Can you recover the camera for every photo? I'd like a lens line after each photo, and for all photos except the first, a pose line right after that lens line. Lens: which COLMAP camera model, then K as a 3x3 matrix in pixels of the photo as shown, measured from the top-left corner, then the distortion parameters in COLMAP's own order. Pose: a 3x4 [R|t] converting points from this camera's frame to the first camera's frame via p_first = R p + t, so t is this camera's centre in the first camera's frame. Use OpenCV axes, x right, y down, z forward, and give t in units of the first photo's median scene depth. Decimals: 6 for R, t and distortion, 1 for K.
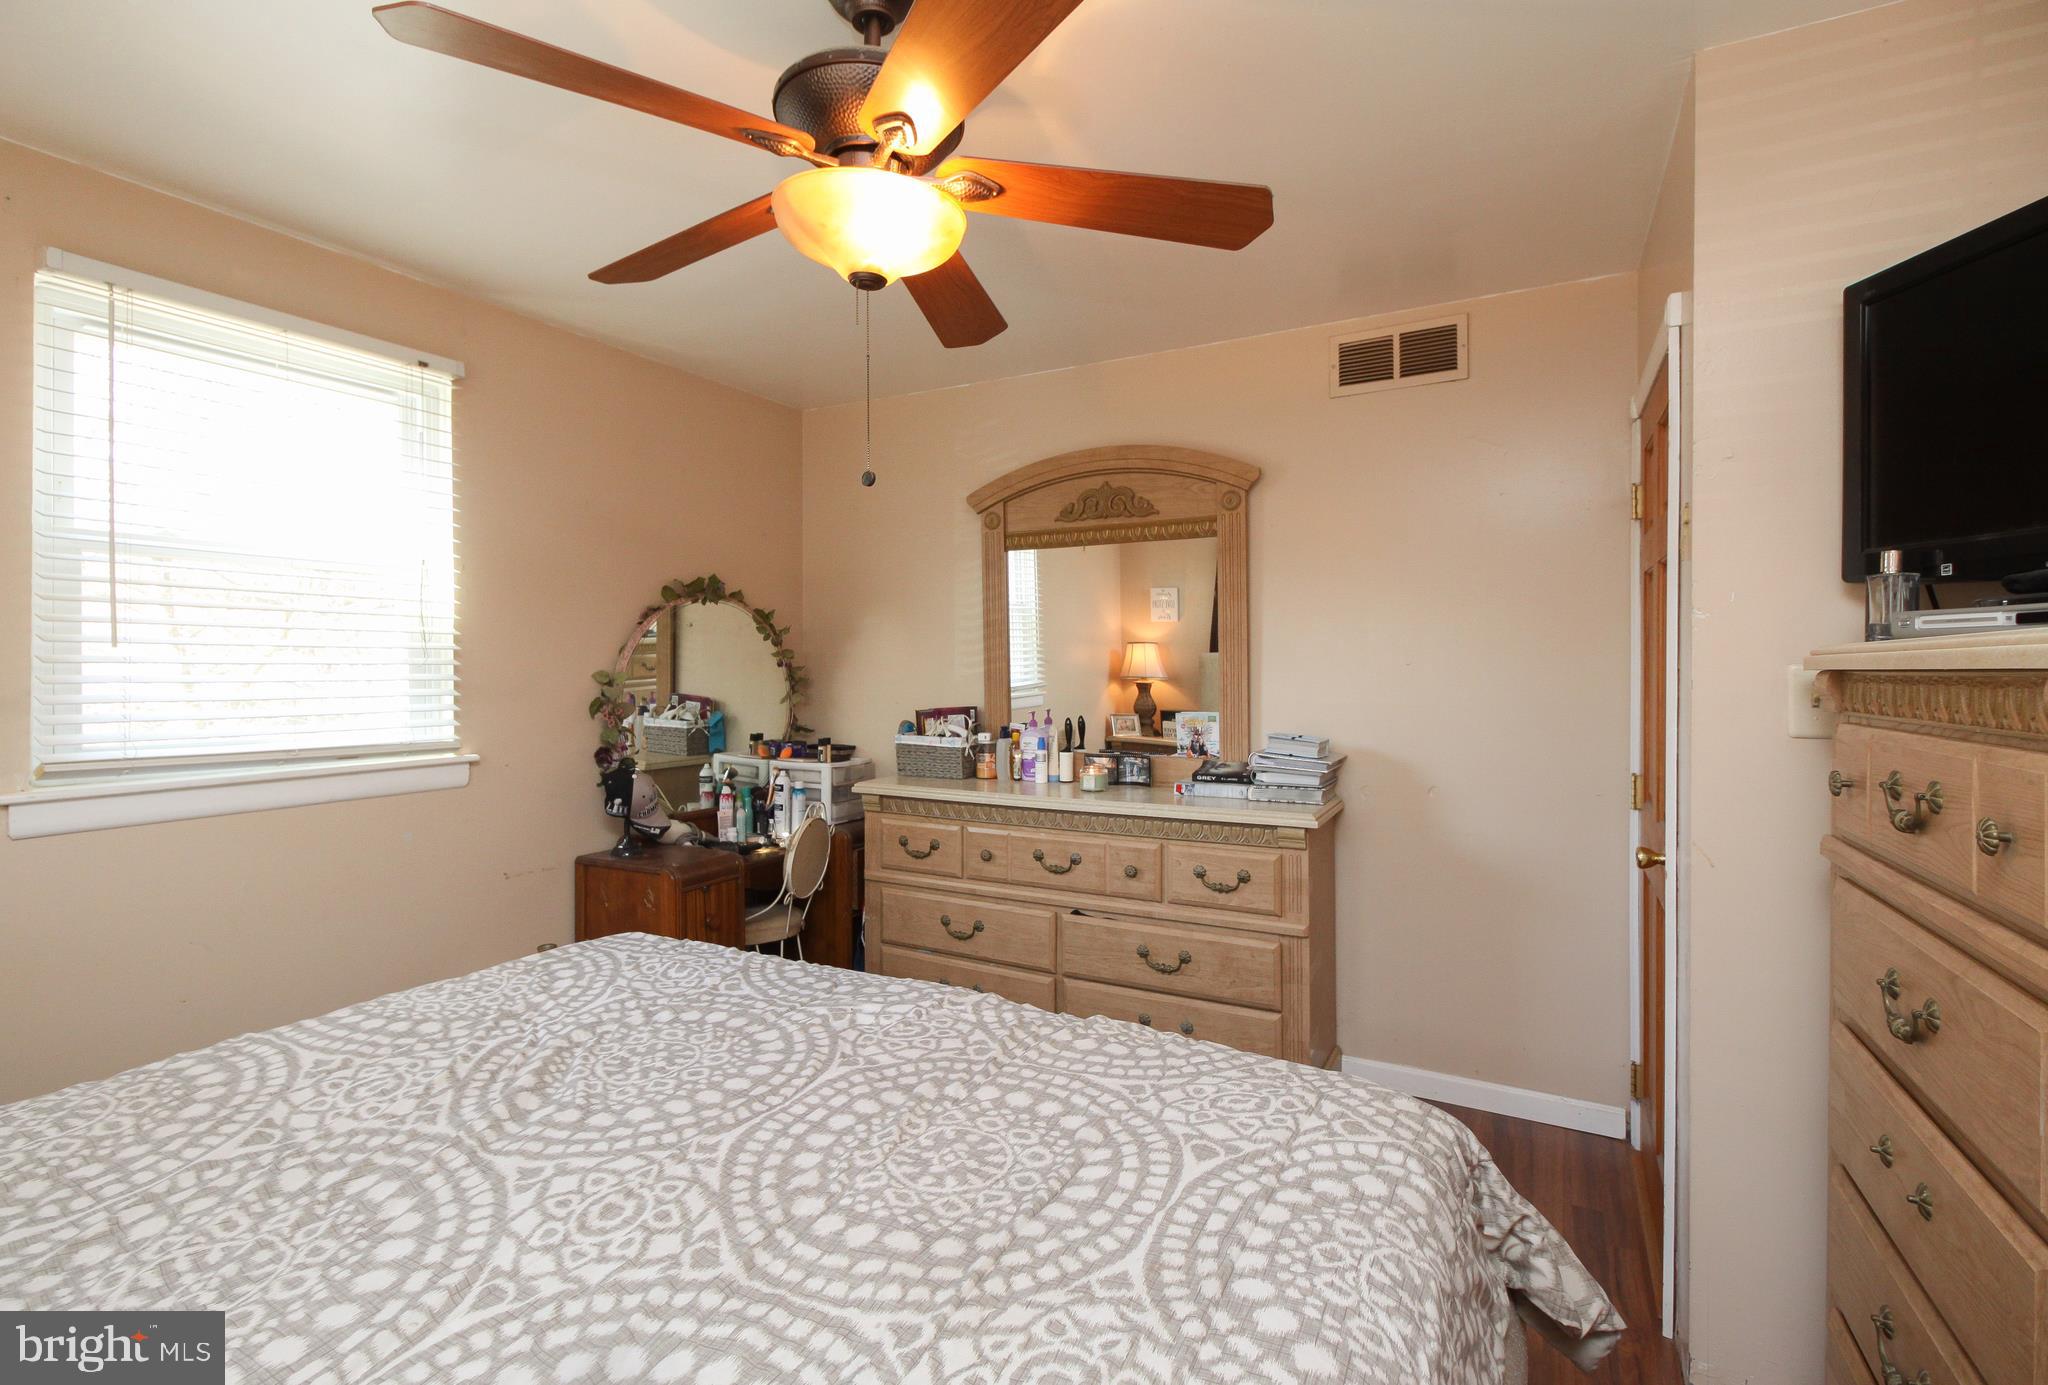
lens RADIAL K [[978.1, 0, 1015.0], [0, 978.1, 682.8], [0, 0, 1]] dist [0.025091, -0.015388]
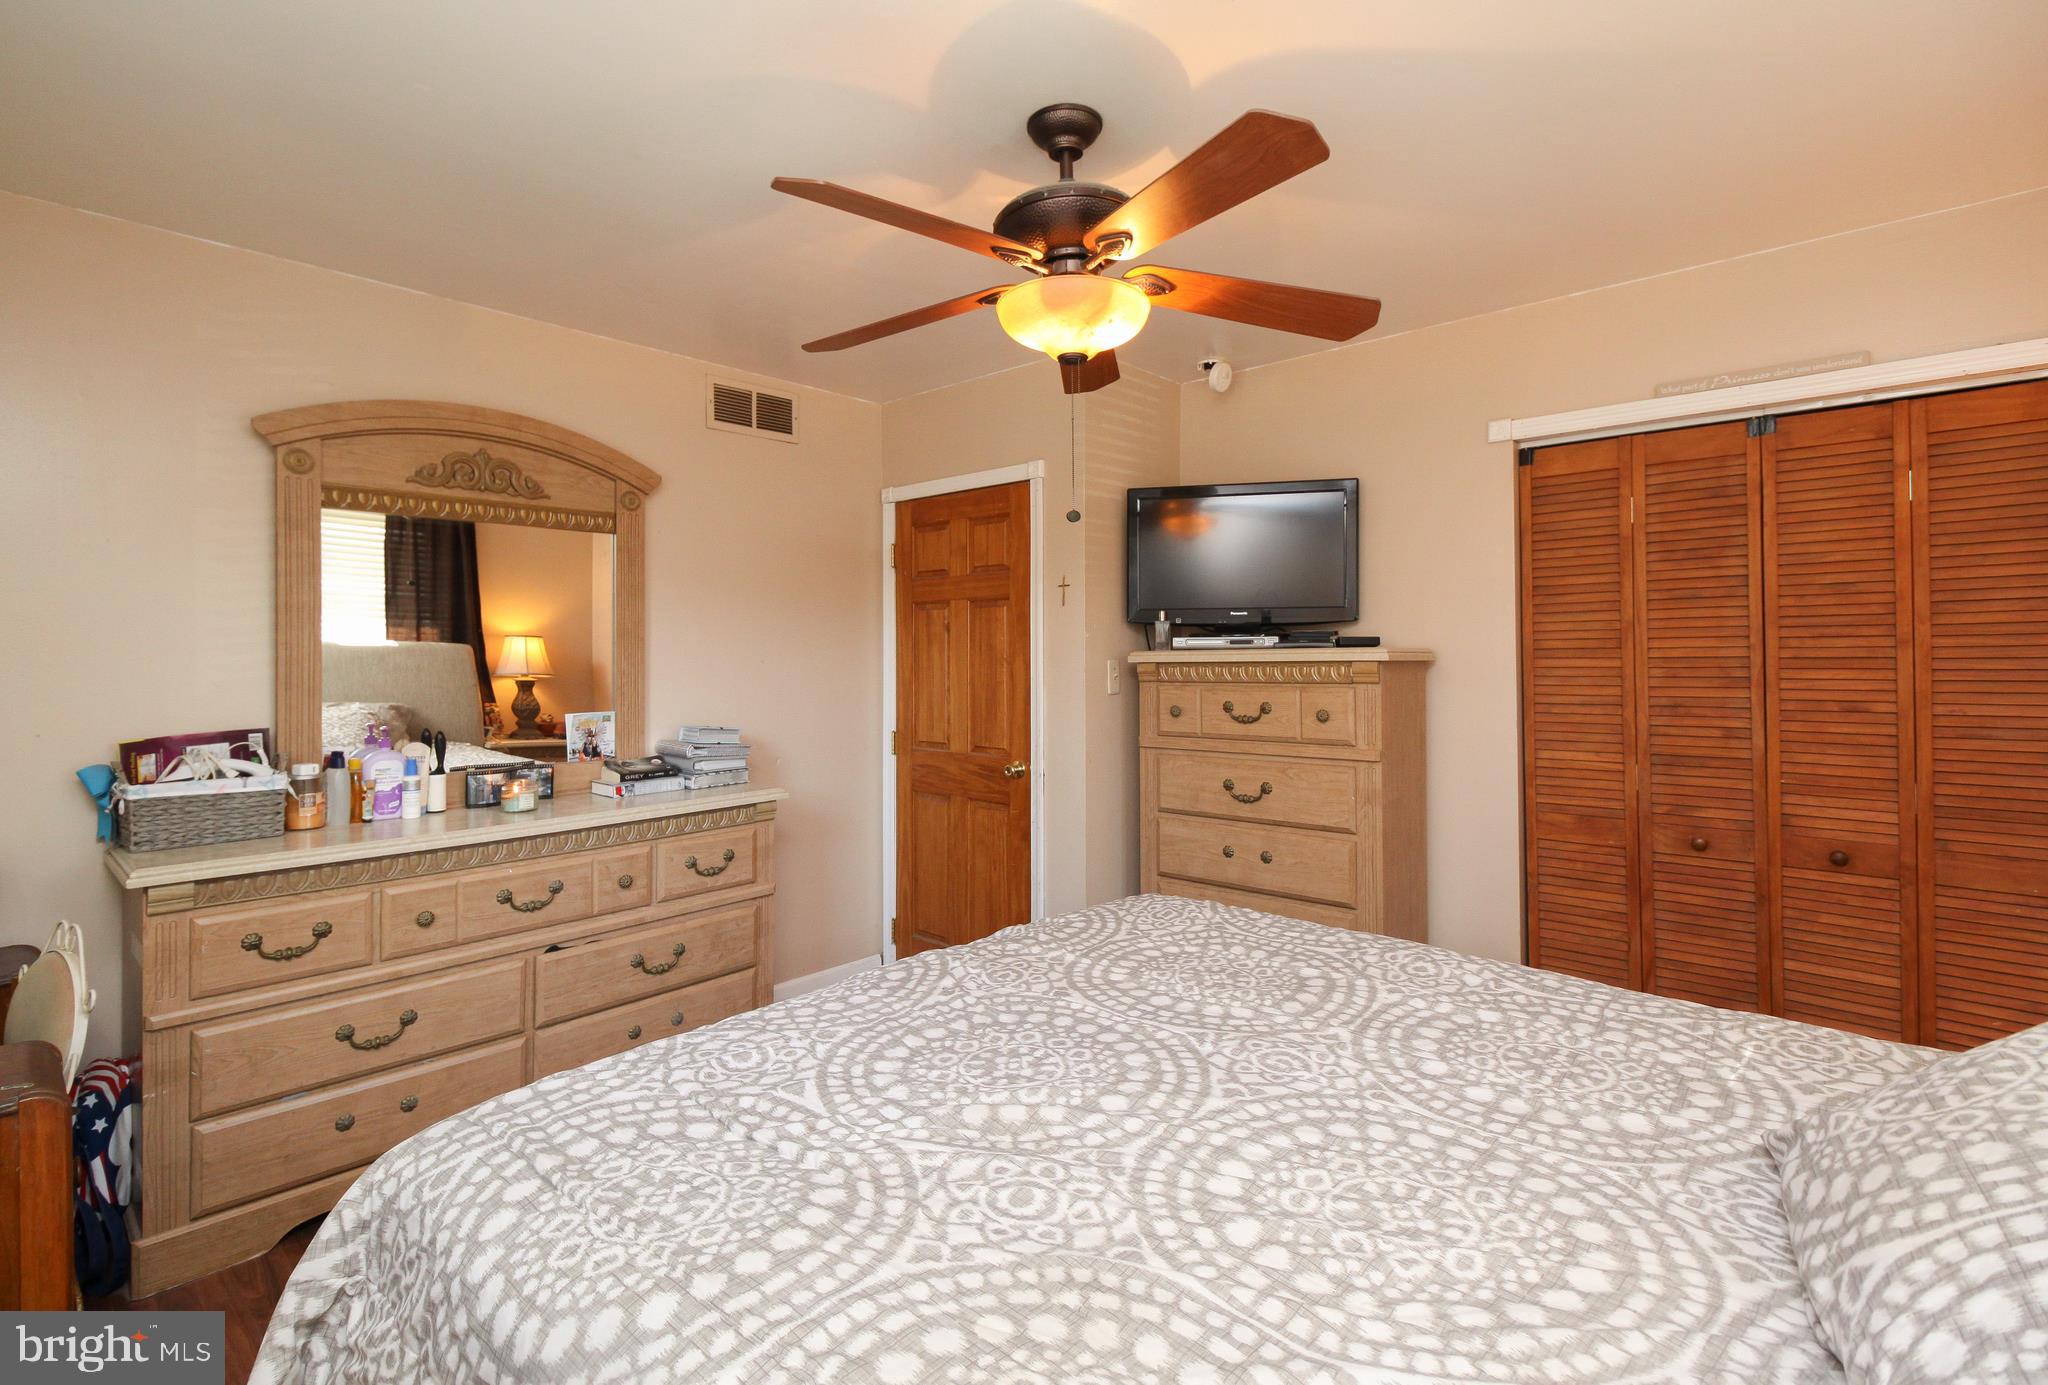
lens RADIAL K [[964.2, 0, 1023.2], [0, 964.2, 660.9], [0, 0, 1]] dist [0.024420, -0.014273]
pose [[0.222298, -0.006880, 0.974955, -0.650528], [0.024094, 0.999708, 0.001561, -0.012114], [-0.974681, 0.023144, 0.222399, 0.376341]]
